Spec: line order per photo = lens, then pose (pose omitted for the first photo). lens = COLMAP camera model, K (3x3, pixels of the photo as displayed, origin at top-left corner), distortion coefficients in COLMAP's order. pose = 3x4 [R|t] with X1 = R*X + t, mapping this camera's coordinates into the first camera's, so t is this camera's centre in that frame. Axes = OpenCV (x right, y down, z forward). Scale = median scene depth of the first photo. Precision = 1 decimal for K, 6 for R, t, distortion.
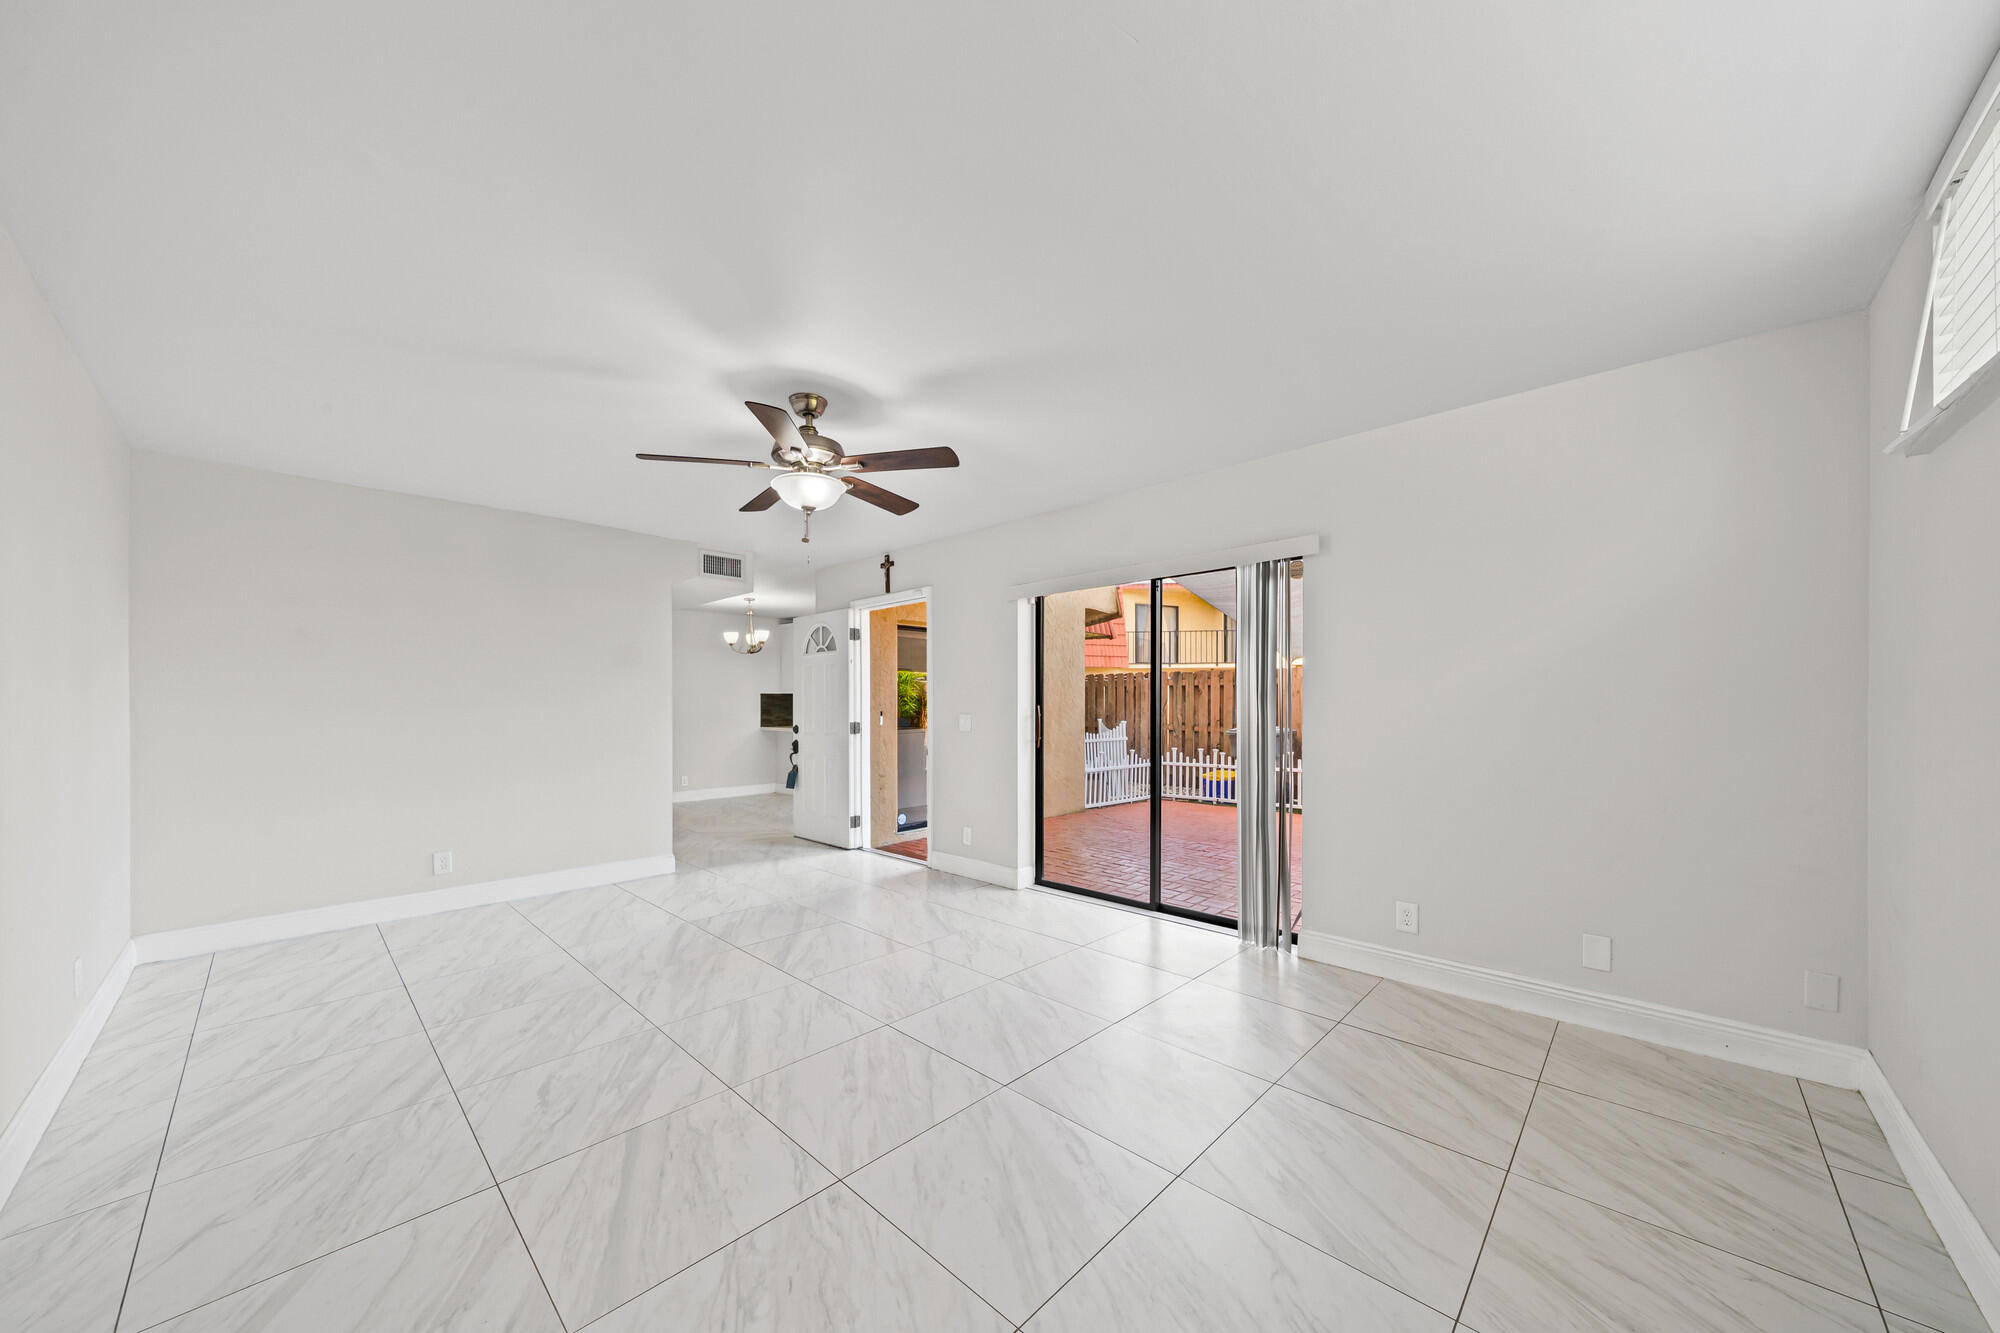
lens RADIAL K [[699.5, 0, 1005.5], [0, 699.5, 708.2], [0, 0, 1]] dist [-0.001752, -0.000252]
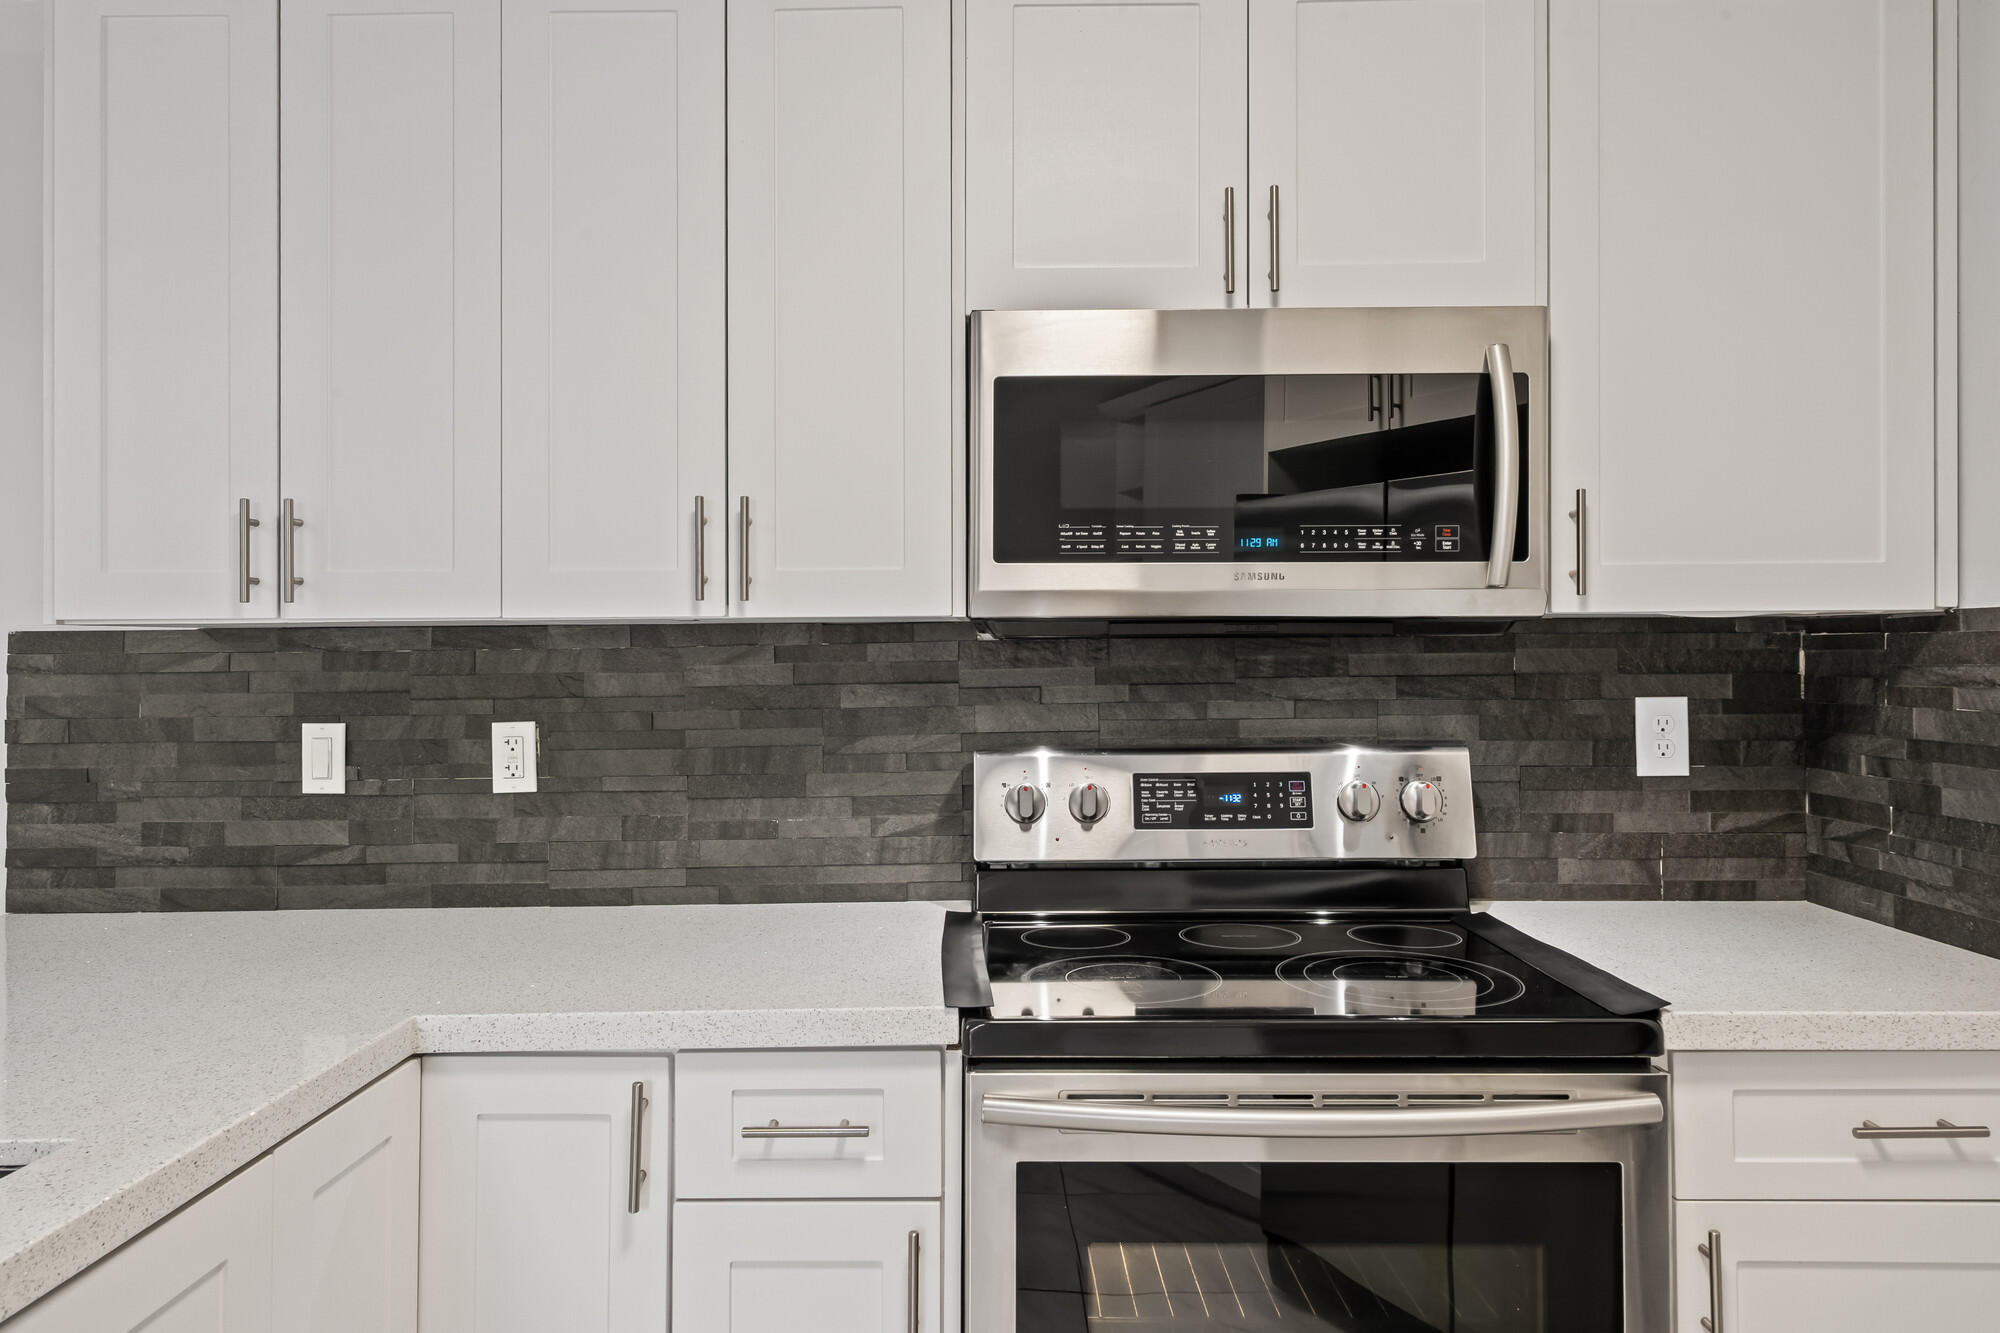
lens RADIAL K [[1253.5, 0, 1000.0], [0, 1253.5, 666.5], [0, 0, 1]] dist [0.005364, 0.001196]
pose [[0.670055, -0.003138, -0.742305, -0.136707], [0.002345, 0.999995, -0.002110, -0.023086], [0.742308, -0.000327, 0.670059, 1.642337]]
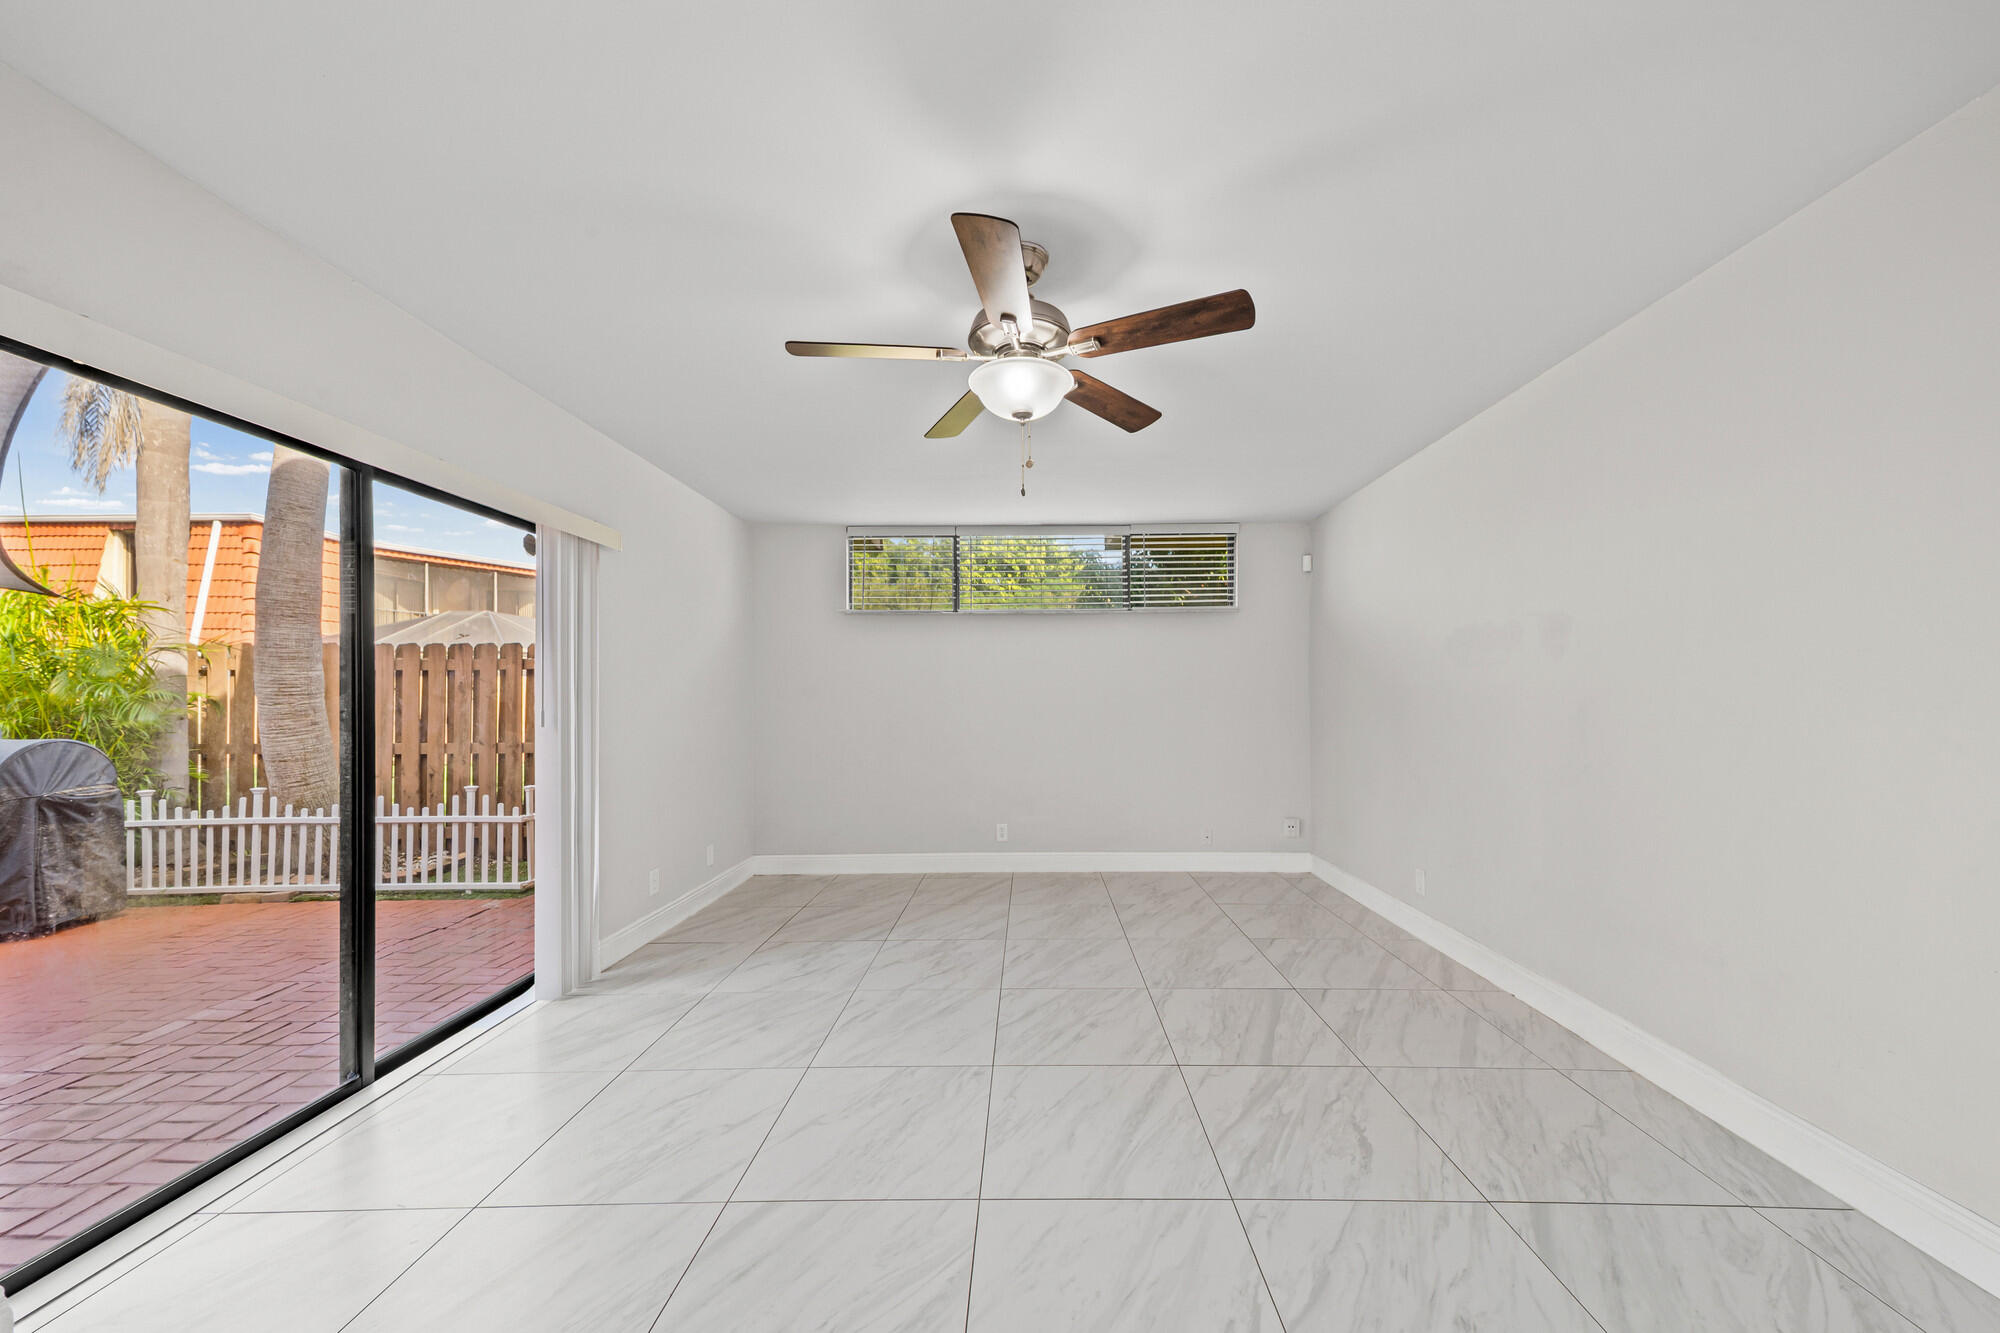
lens RADIAL K [[699.8, 0, 1026.9], [0, 699.8, 702.7], [0, 0, 1]] dist [0.017105, -0.000137]
pose [[-0.684332, 0.005853, 0.729147, -0.396505], [0.011664, 0.999928, 0.002920, 0.000290], [-0.729077, 0.010503, -0.684351, 0.739845]]
